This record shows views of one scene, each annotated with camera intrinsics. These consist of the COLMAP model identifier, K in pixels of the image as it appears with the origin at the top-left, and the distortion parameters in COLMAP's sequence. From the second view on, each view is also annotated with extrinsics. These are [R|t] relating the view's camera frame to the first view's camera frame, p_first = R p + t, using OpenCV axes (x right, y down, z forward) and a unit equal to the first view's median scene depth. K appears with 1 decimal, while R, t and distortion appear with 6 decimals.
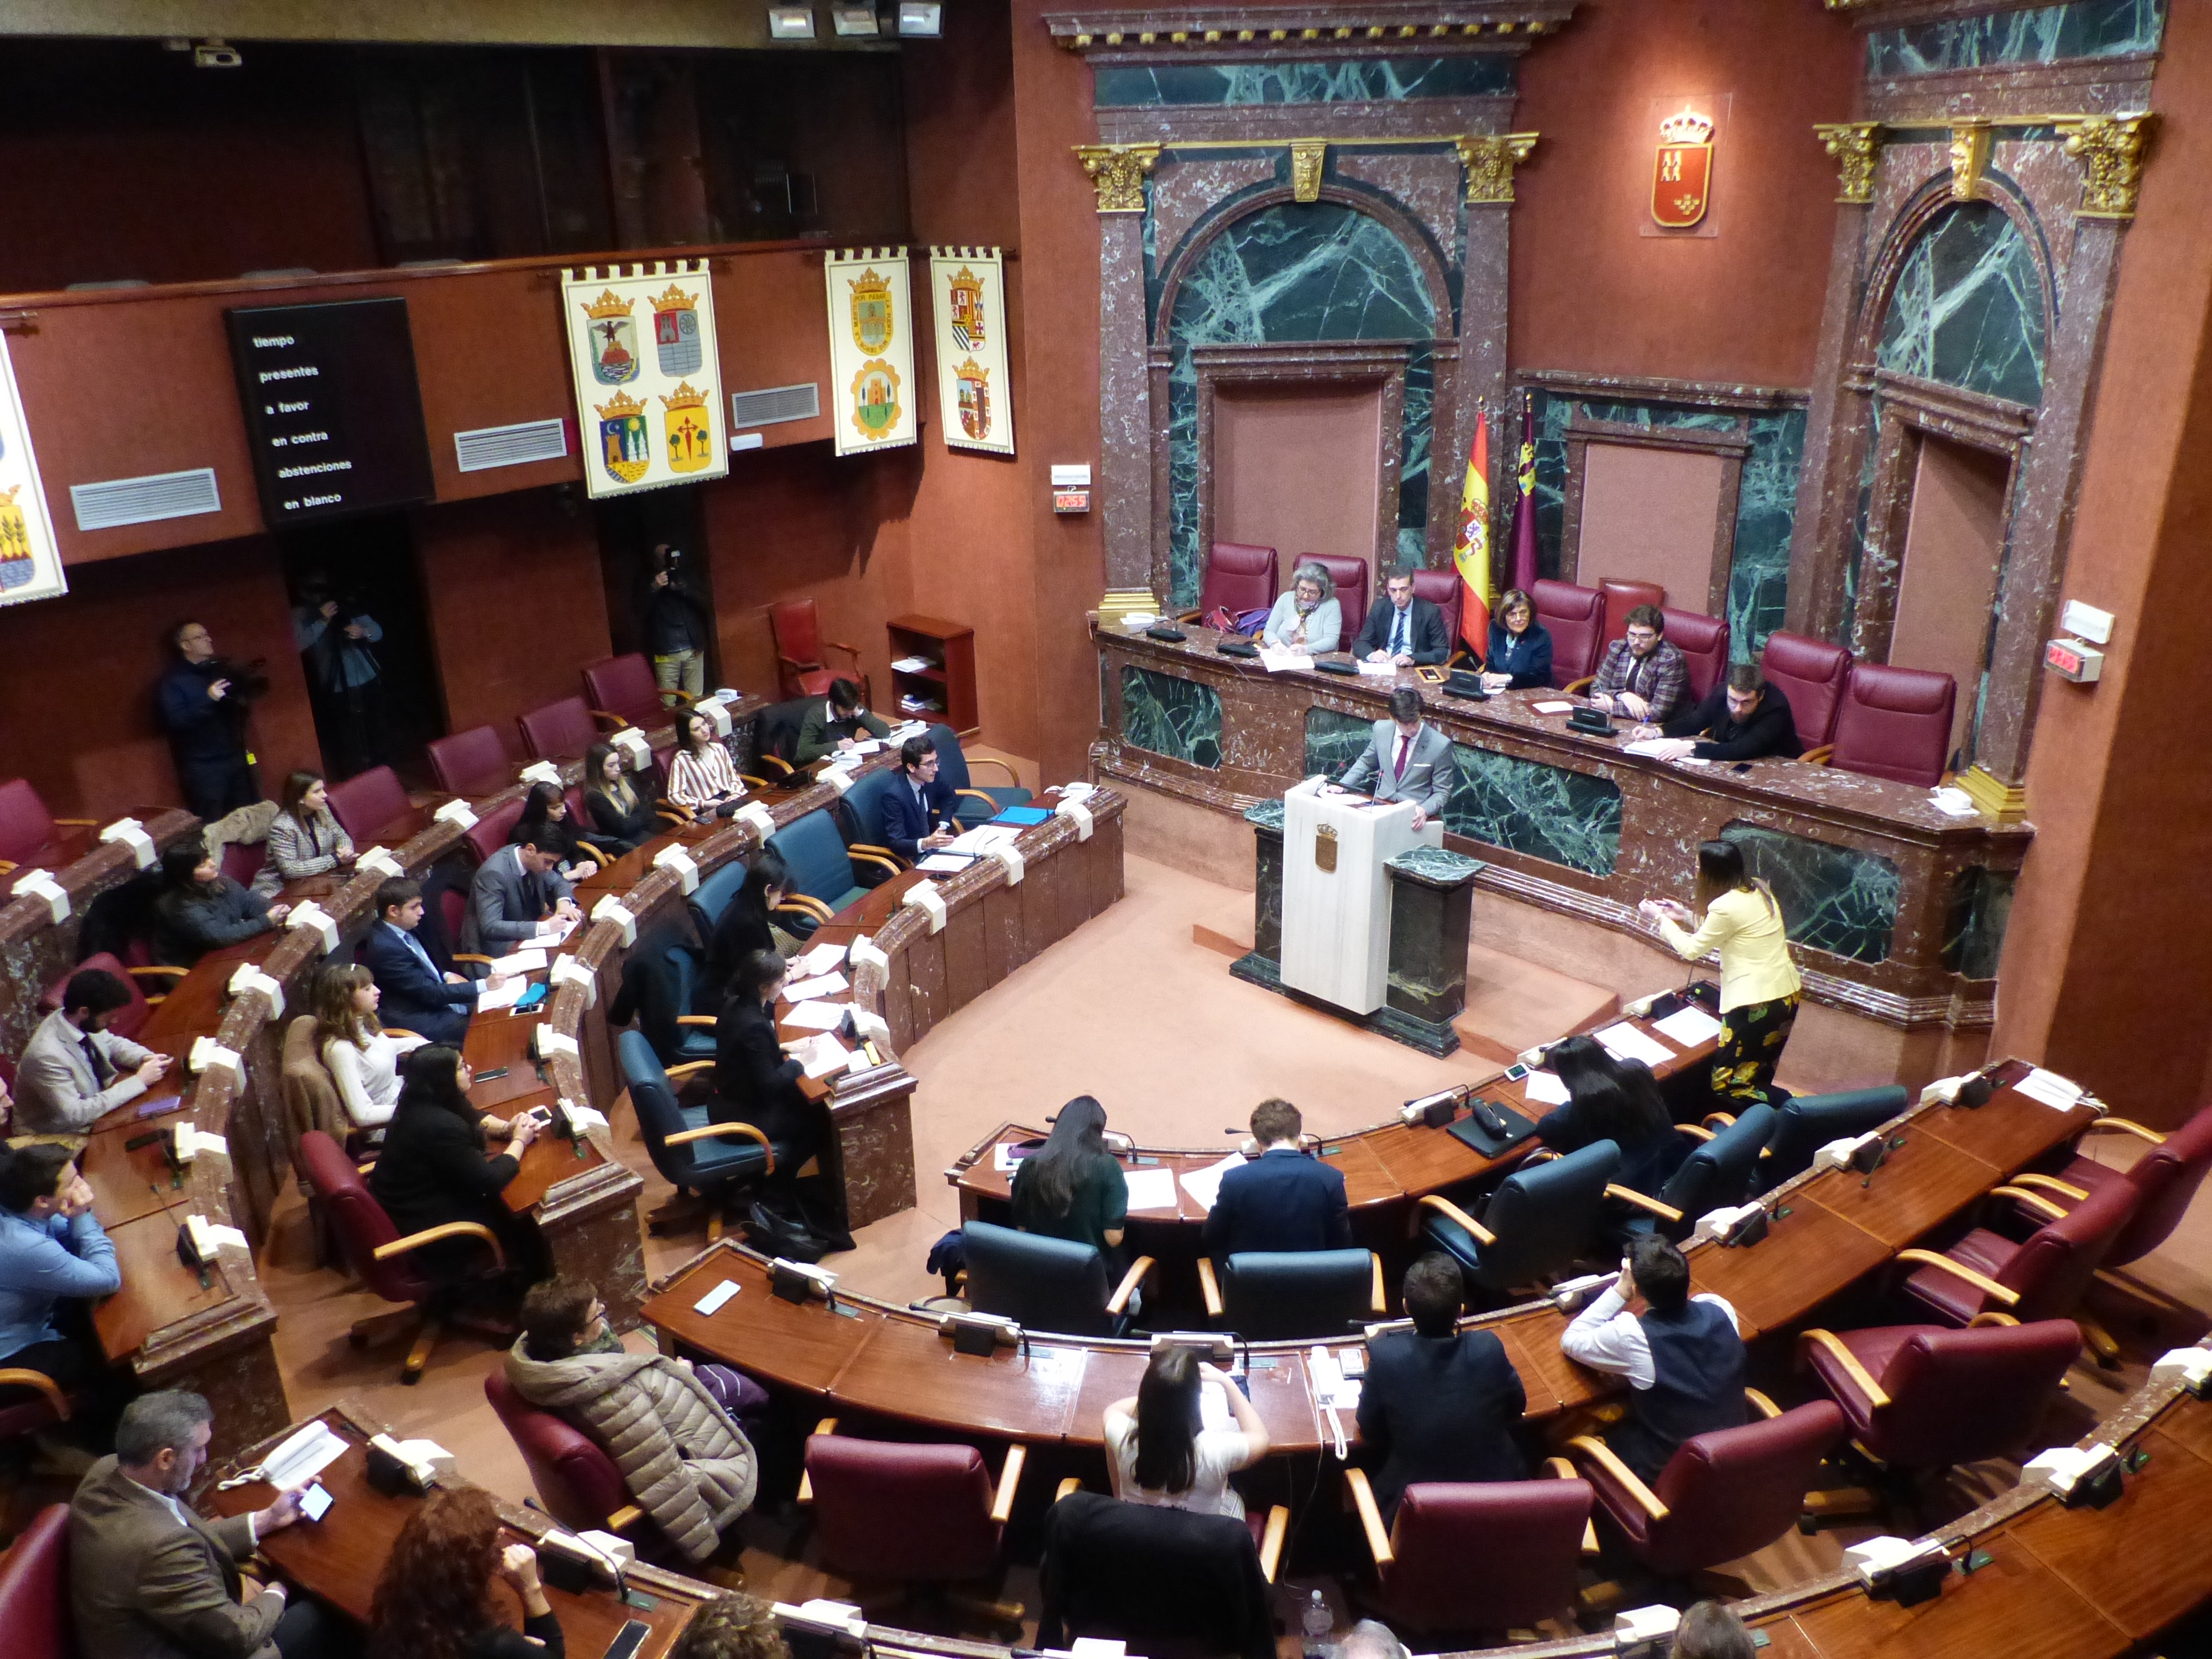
lens RADIAL K [[1641.3, 0, 1109.2], [0, 1641.3, 846.6], [0, 0, 1]] dist [-0.035227, 0.011466]
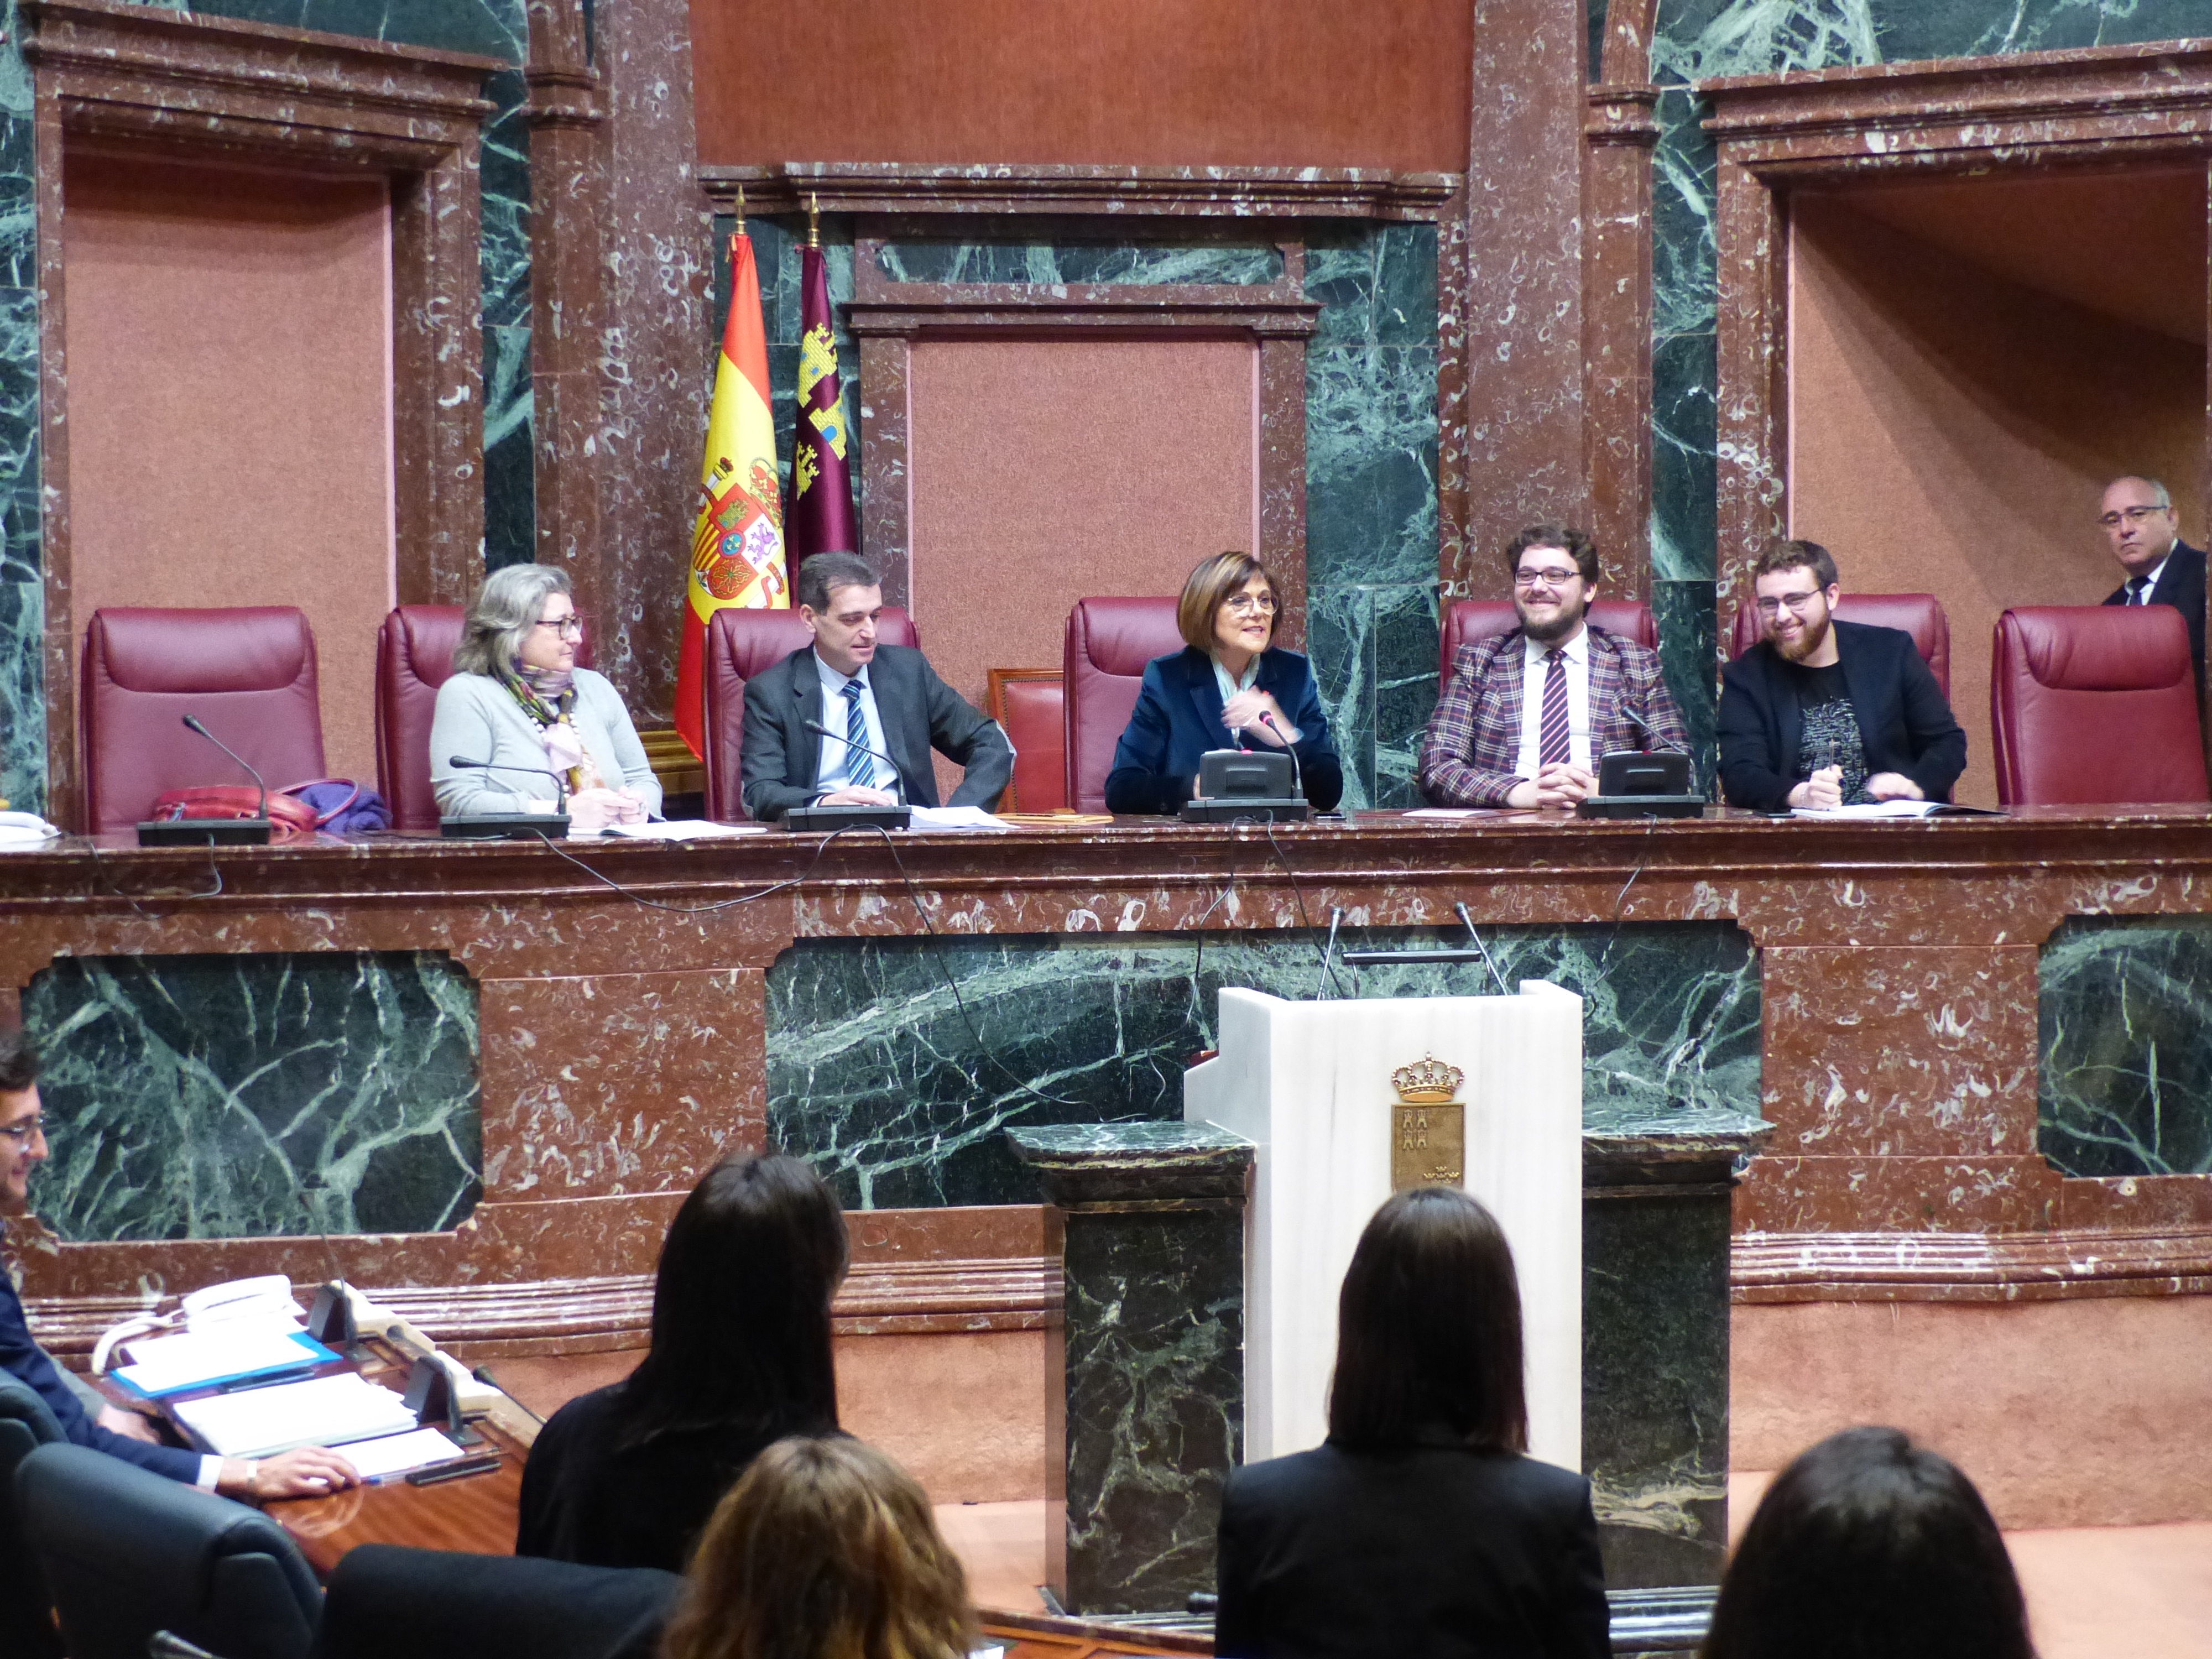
lens RADIAL K [[4166.5, 0, 1147.0], [0, 4166.5, 853.4], [0, 0, 1]] dist [-0.040640, 0.000000]
pose [[0.575000, -0.030897, 0.817570, -0.544054], [0.310944, 0.932556, -0.183446, 0.077874], [-0.756762, 0.359700, 0.545827, 0.487929]]
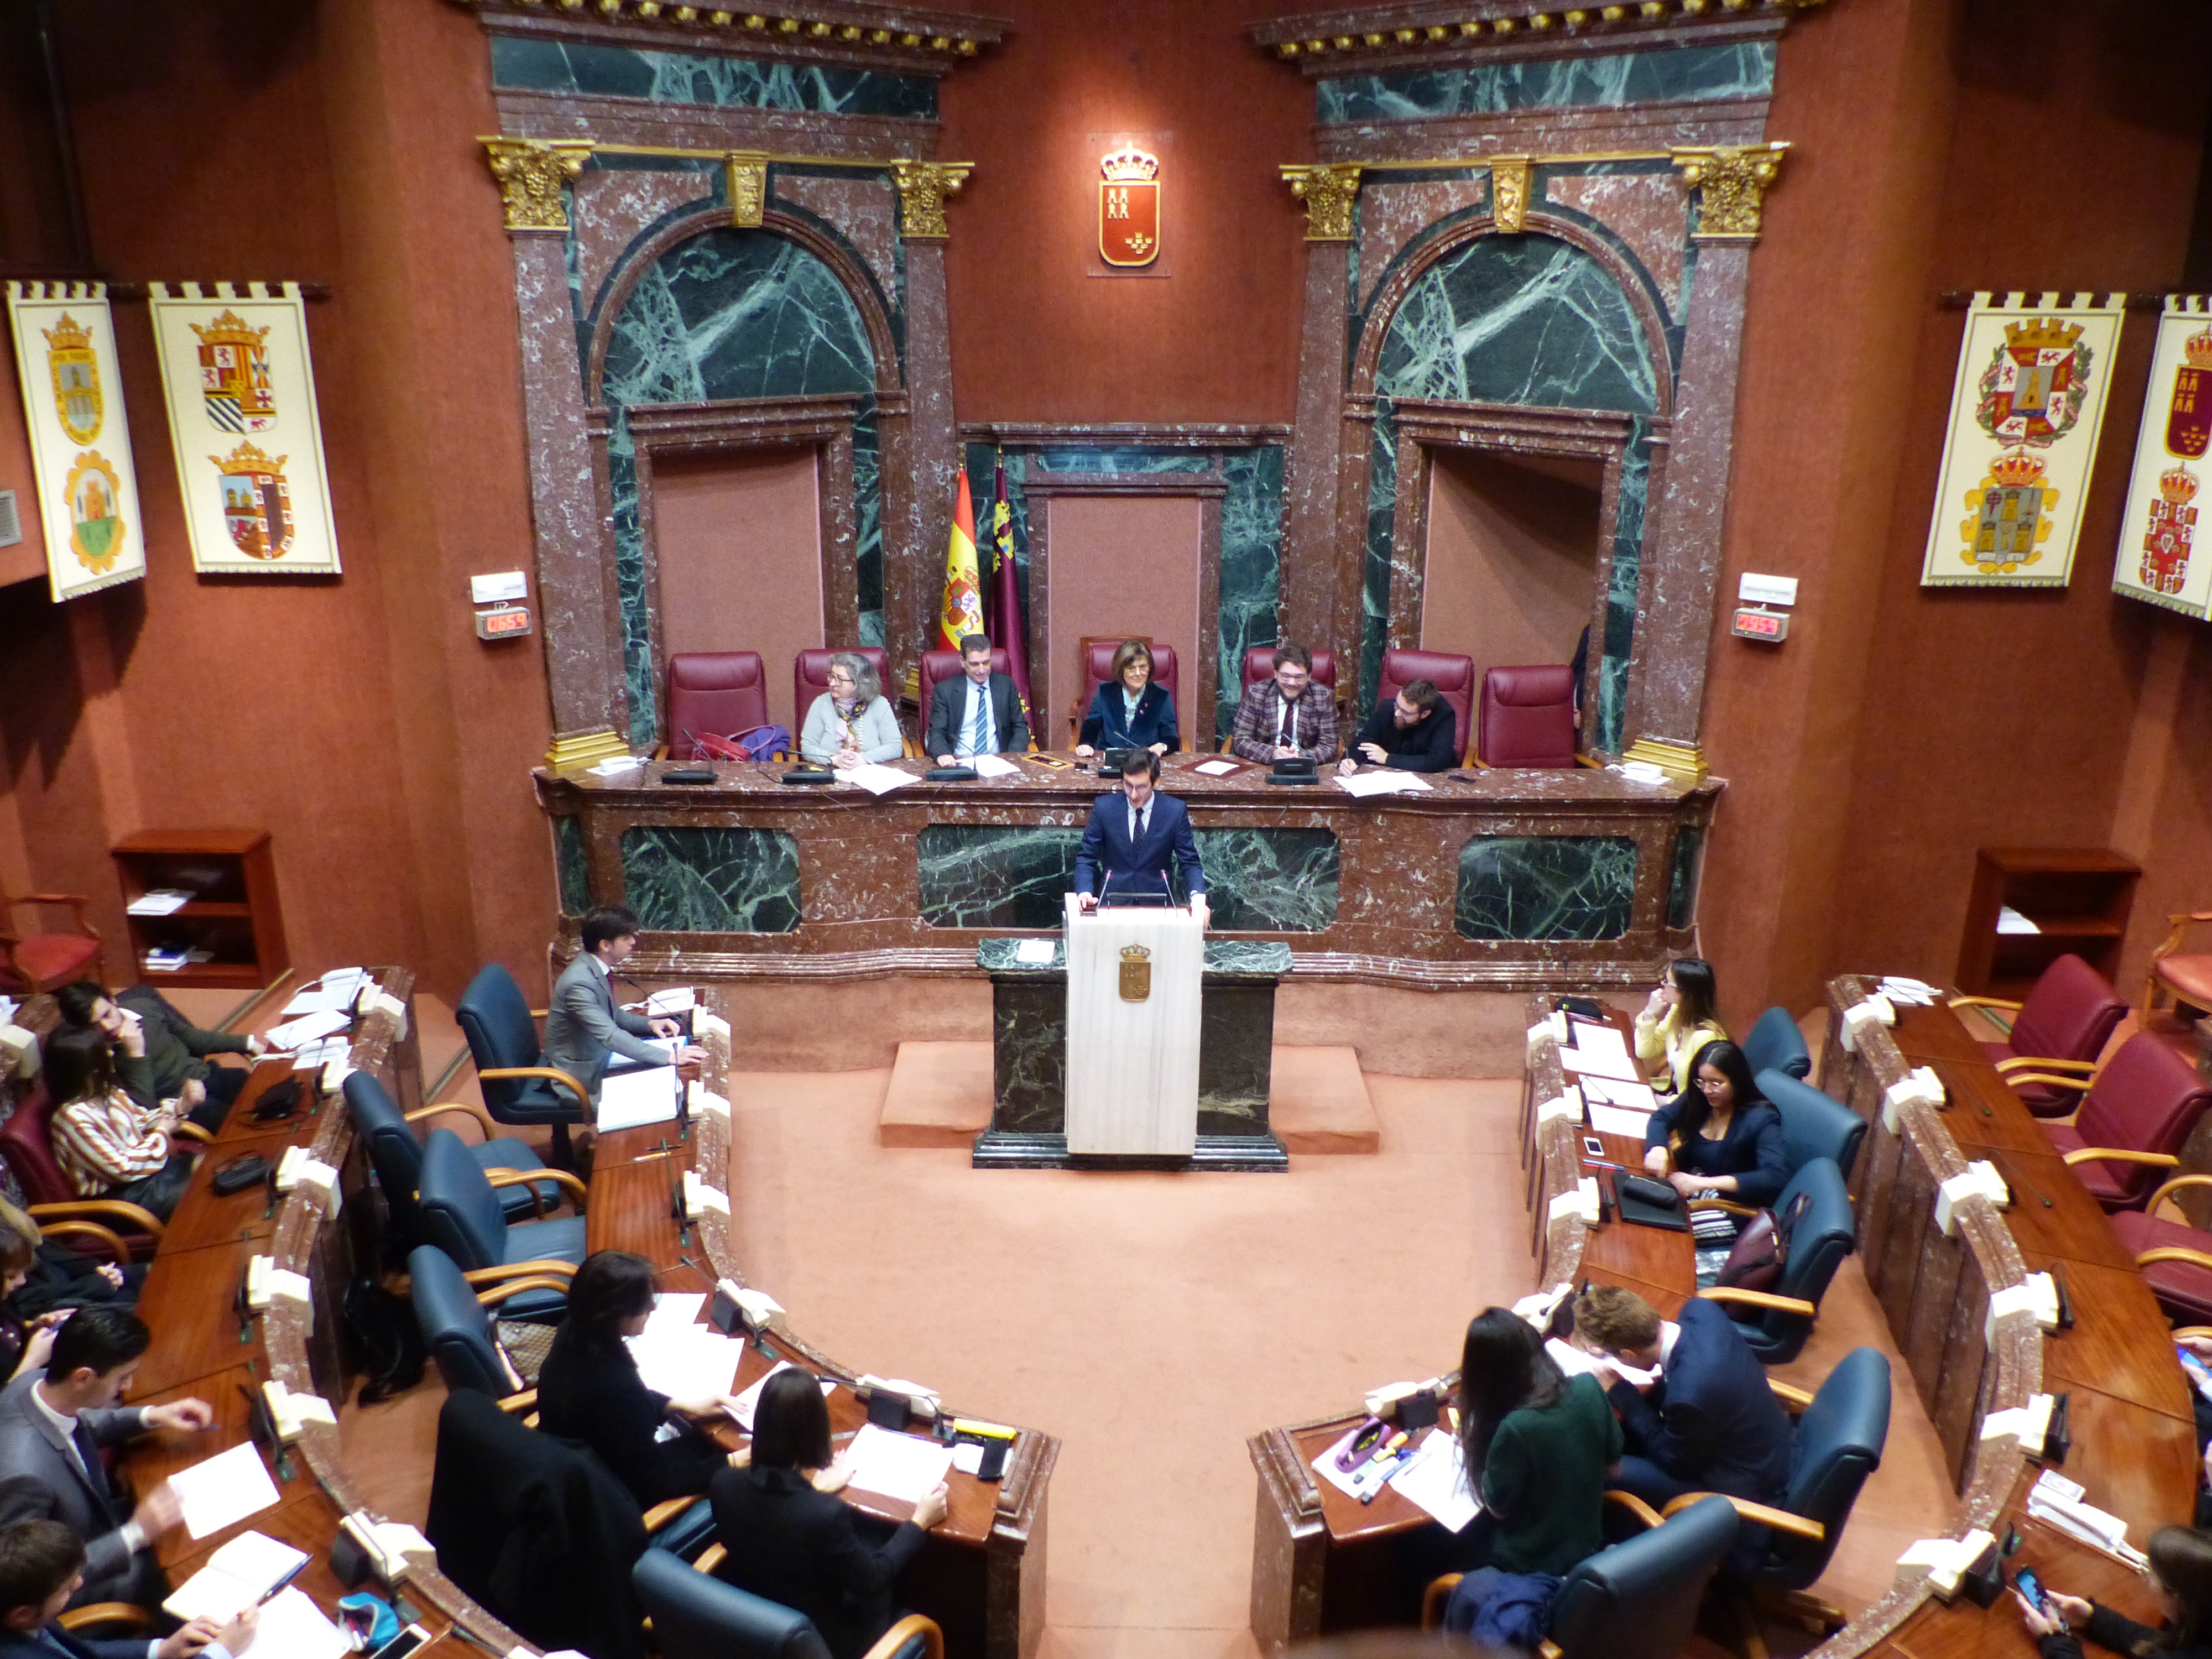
lens RADIAL K [[1641.3, 0, 1108.3], [0, 1641.3, 826.1], [0, 0, 1]] dist [-0.035227, 0.011466]
pose [[0.717952, -0.192827, 0.668852, -0.371454], [0.245608, 0.969241, 0.015790, -0.077906], [-0.651323, 0.152939, 0.743228, 0.339189]]
